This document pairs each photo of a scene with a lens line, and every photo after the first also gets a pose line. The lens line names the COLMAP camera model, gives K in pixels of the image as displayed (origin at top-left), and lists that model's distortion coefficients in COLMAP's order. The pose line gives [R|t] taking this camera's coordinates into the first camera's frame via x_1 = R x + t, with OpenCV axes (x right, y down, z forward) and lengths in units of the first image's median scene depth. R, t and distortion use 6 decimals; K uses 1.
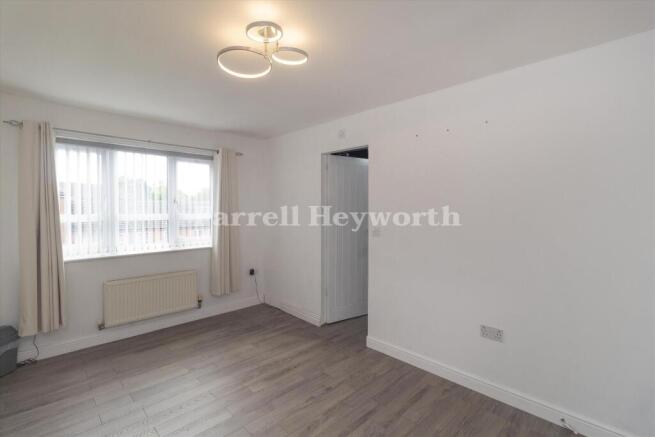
lens RADIAL K [[304.3, 0, 323.8], [0, 304.3, 216.6], [0, 0, 1]] dist [0.013862, -0.000041]
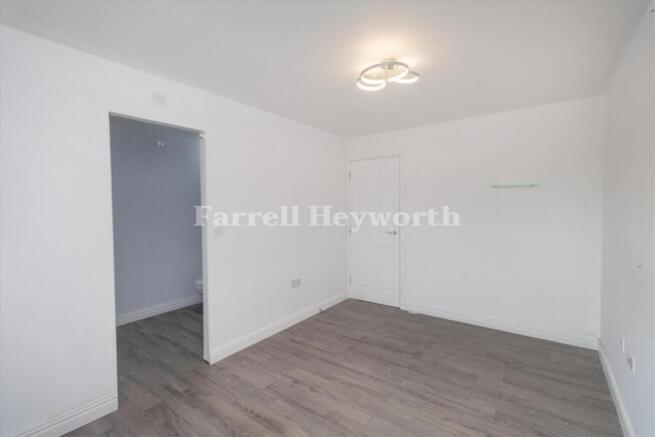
lens RADIAL K [[304.3, 0, 324.1], [0, 304.3, 215.4], [0, 0, 1]] dist [0.013862, -0.000041]
pose [[-0.168798, -0.021941, 0.985406, -0.958338], [0.042589, 0.998656, 0.029532, -0.012282], [-0.984730, 0.046952, -0.167636, 1.021801]]
